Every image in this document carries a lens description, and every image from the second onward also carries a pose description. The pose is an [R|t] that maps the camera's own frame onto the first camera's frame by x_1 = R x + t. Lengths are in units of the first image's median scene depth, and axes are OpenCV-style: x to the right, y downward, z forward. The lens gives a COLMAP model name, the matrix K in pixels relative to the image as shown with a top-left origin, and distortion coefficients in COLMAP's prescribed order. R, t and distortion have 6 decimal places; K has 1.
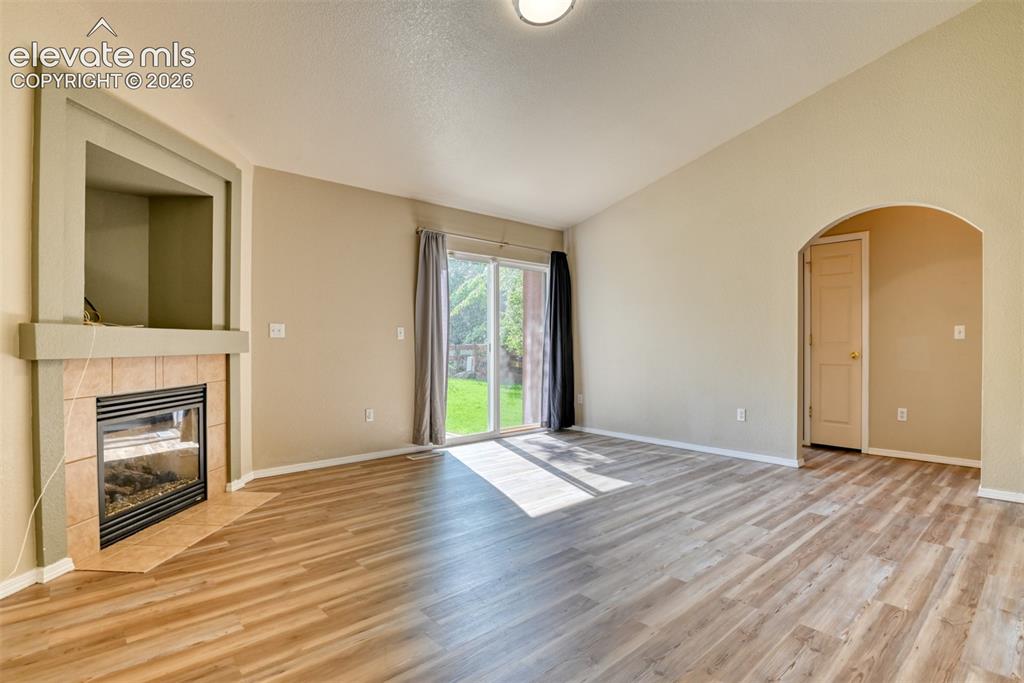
lens RADIAL K [[507.5, 0, 504.9], [0, 507.5, 339.3], [0, 0, 1]] dist [-0.022213, -0.002453]
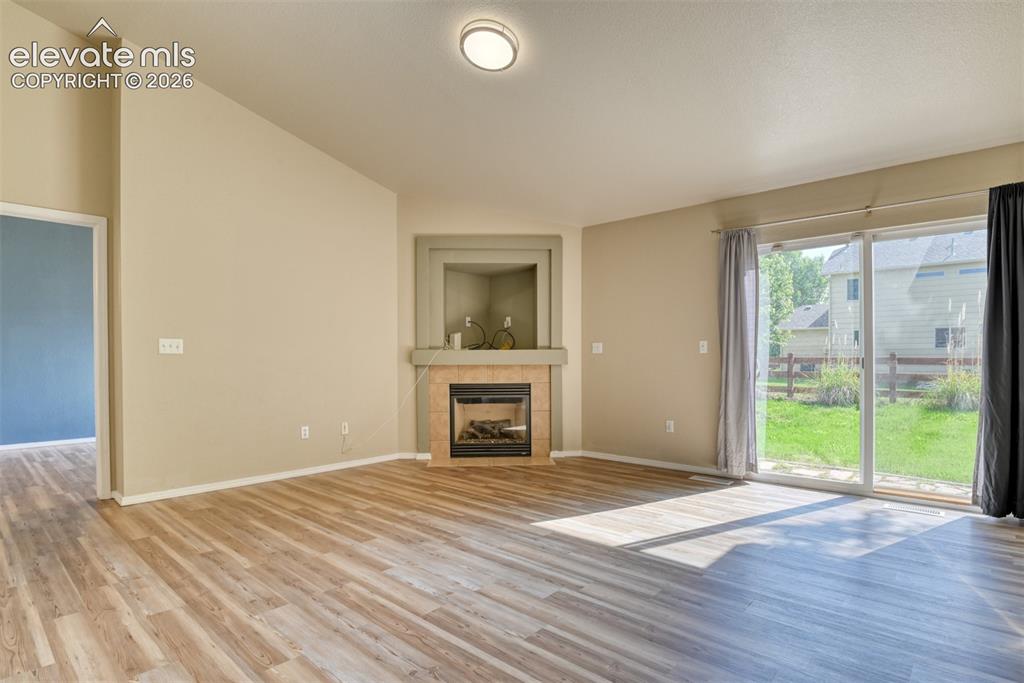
lens RADIAL K [[505.4, 0, 514.7], [0, 505.4, 345.7], [0, 0, 1]] dist [-0.016257, -0.009376]
pose [[0.124428, -0.024637, -0.991923, 1.102922], [0.010174, 0.999671, -0.023553, 0.007893], [0.992176, -0.007162, 0.124638, 0.839933]]
